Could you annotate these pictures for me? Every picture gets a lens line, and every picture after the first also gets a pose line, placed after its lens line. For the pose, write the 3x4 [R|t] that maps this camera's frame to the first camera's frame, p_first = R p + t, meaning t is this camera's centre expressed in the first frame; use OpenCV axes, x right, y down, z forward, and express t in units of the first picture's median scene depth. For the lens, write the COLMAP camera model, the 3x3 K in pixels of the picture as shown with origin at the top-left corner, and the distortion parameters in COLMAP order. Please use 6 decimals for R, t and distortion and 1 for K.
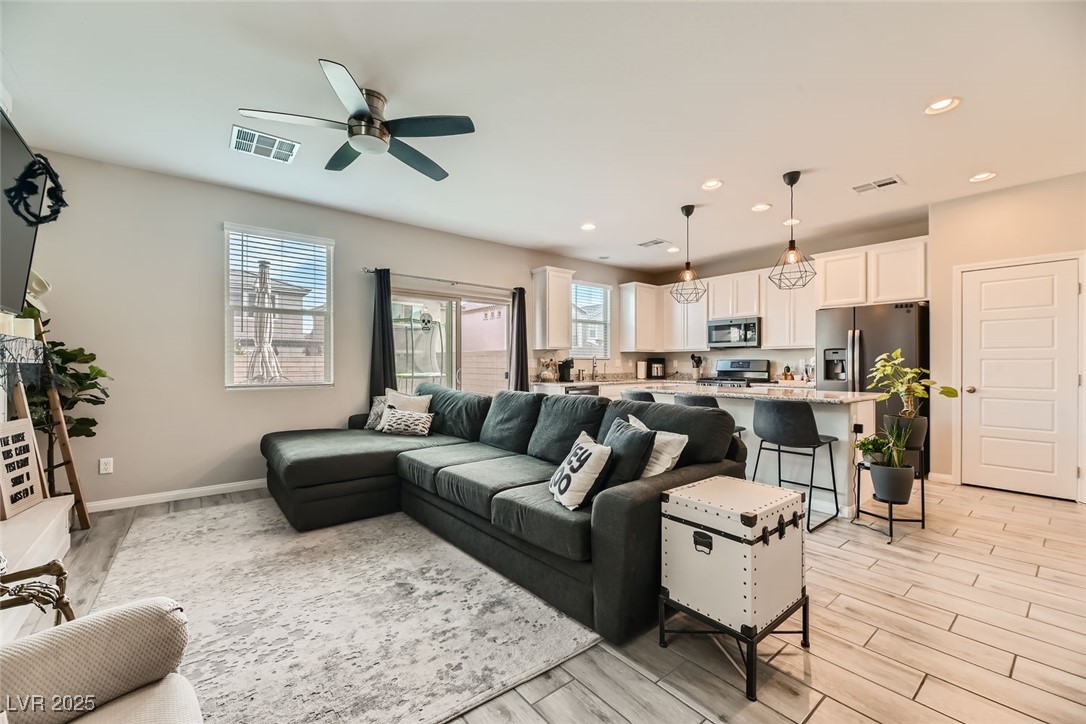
lens RADIAL K [[440.3, 0, 542.5], [0, 440.3, 364.2], [0, 0, 1]] dist [0.001699, -0.001971]
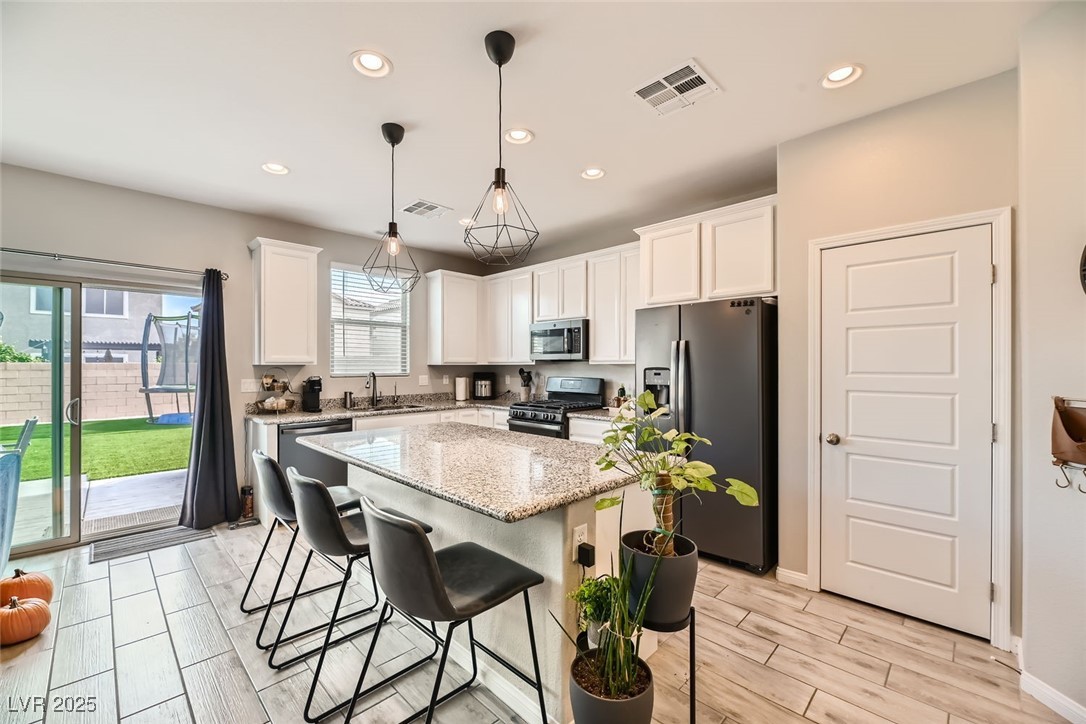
lens RADIAL K [[440.3, 0, 542.6], [0, 440.3, 365.2], [0, 0, 1]] dist [0.001699, -0.001971]
pose [[0.994937, -0.000427, 0.100504, 0.350962], [0.000476, 1.000000, -0.000465, -0.032188], [-0.100504, 0.000510, 0.994937, 0.295998]]
